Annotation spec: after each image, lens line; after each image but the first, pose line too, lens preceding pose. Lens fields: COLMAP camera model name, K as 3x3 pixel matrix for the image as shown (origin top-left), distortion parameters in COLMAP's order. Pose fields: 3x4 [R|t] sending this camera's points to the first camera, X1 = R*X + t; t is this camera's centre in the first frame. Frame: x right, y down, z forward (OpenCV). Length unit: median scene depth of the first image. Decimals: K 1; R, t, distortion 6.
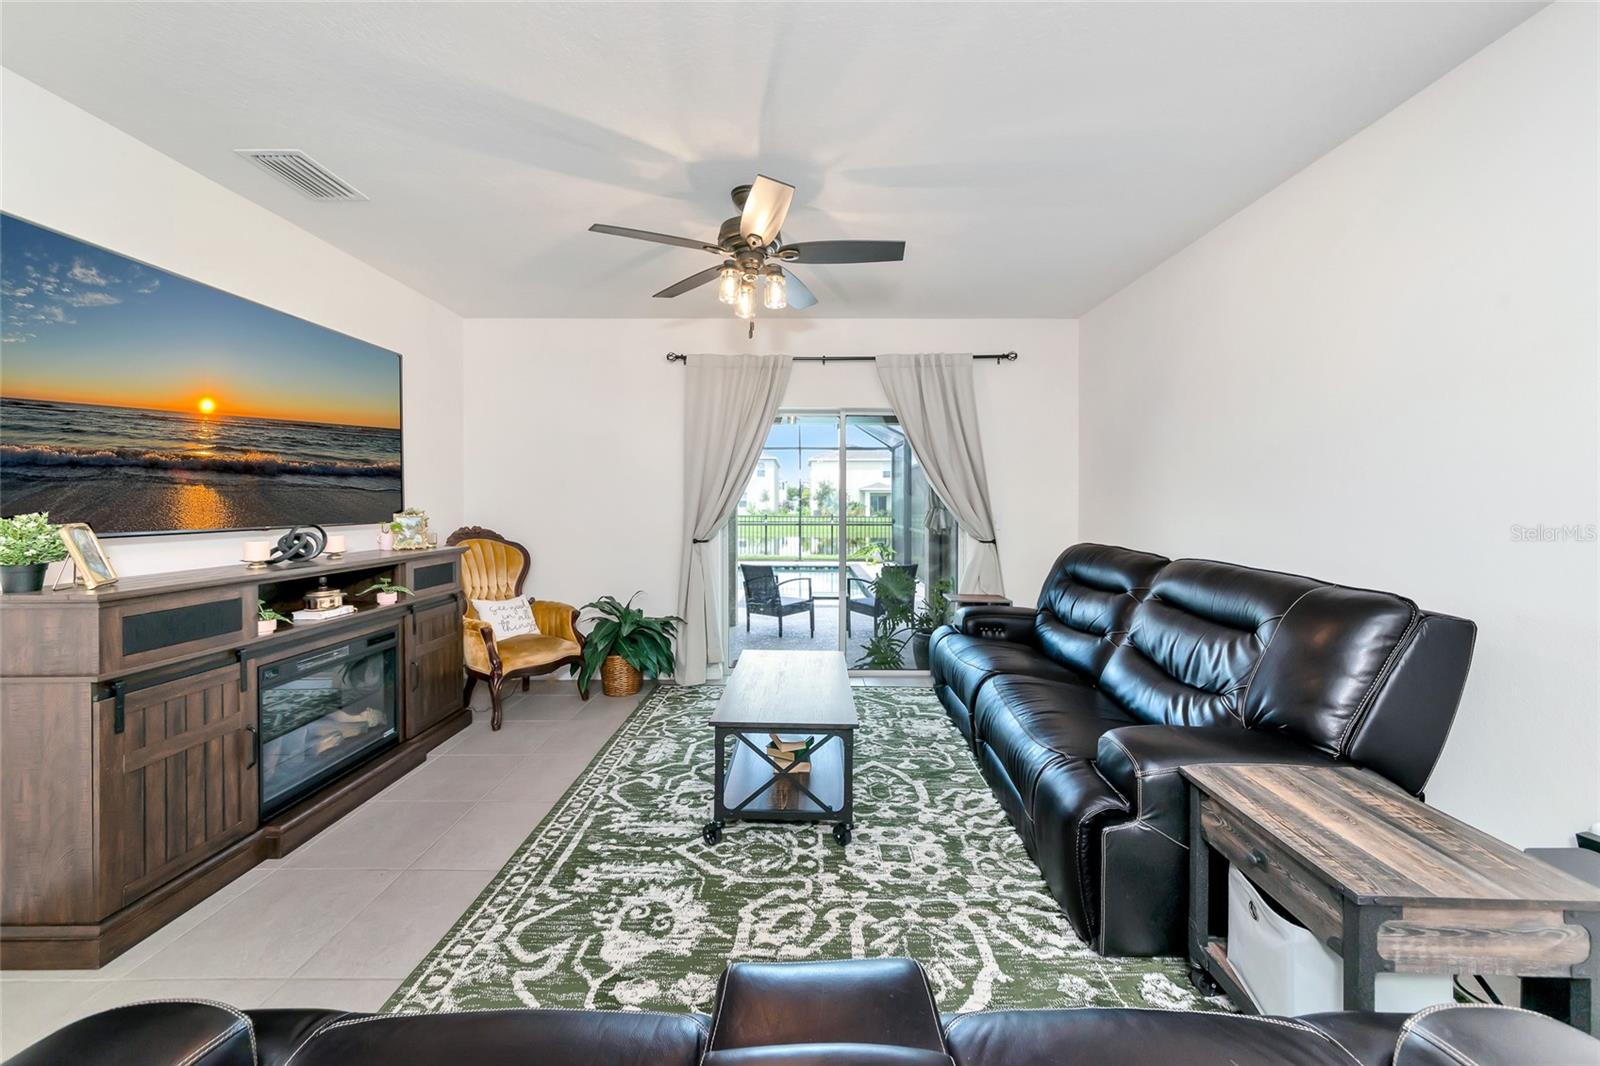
lens RADIAL K [[567.8, 0, 807.2], [0, 567.8, 505.9], [0, 0, 1]] dist [0.000035, 0.000015]
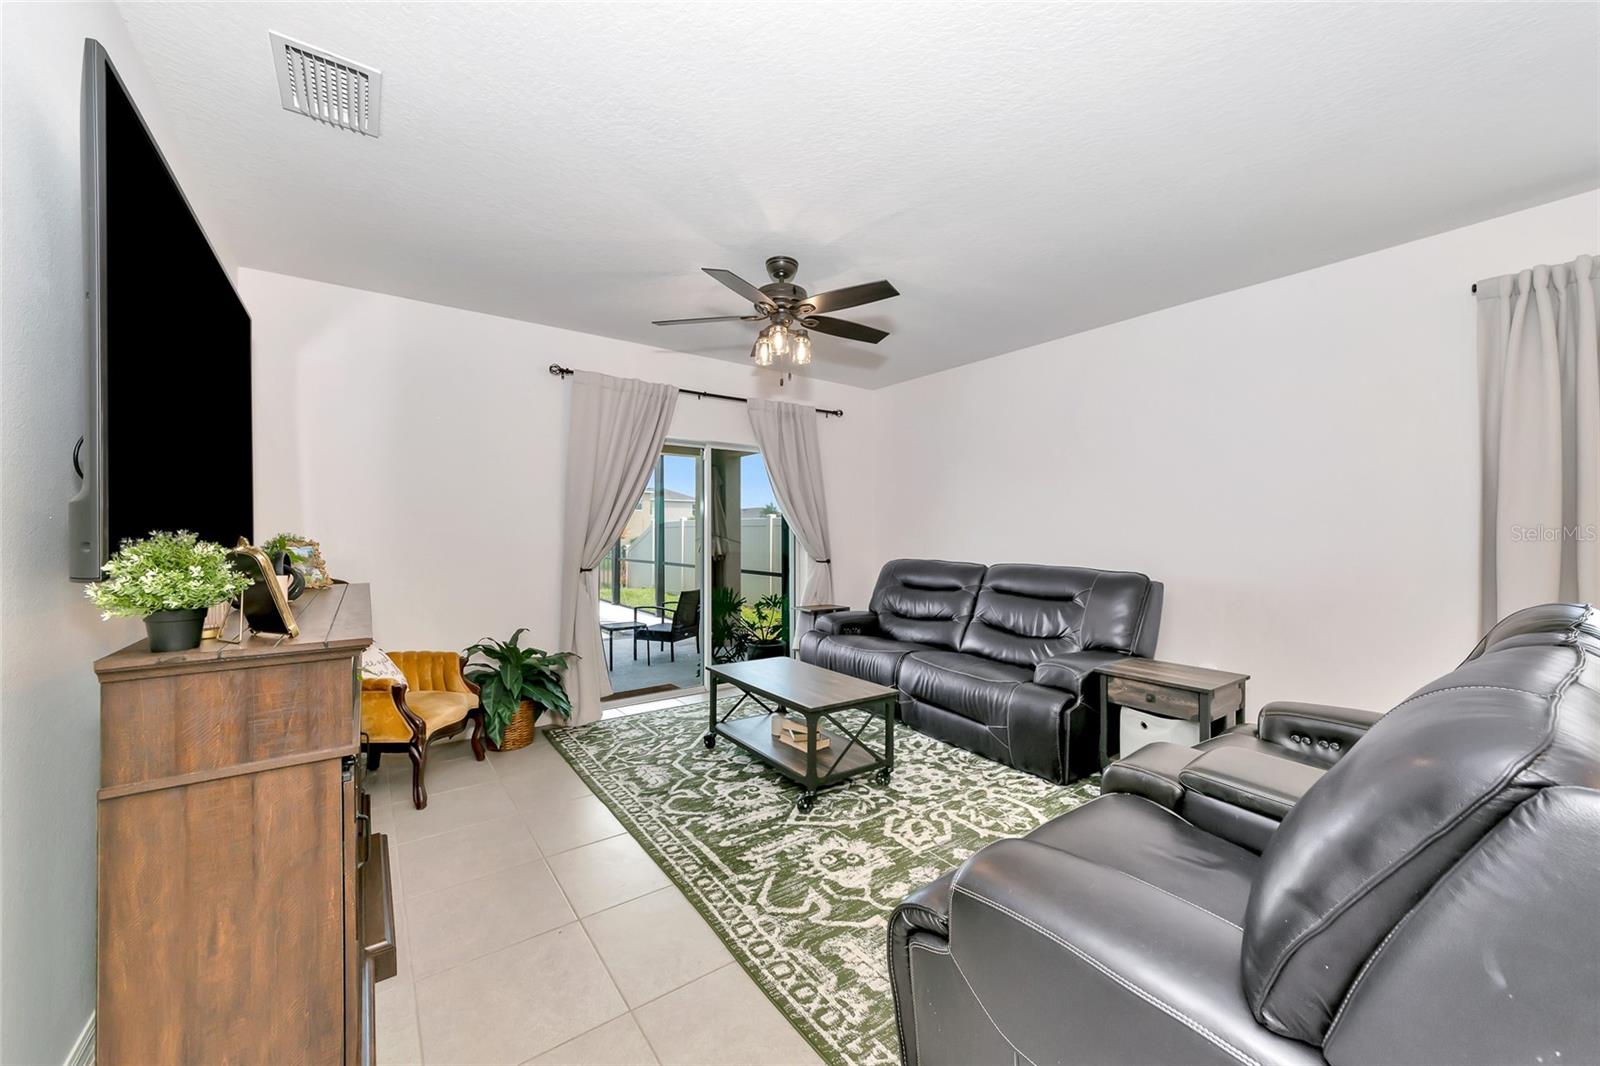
lens RADIAL K [[588.2, 0, 800.0], [0, 588.2, 533.0], [0, 0, 1]] dist [0.014663, -0.000027]
pose [[0.805528, 0.000465, 0.592558, -0.908161], [0.004390, 0.999968, -0.006751, 0.018202], [-0.592542, 0.008039, 0.805499, 0.006478]]
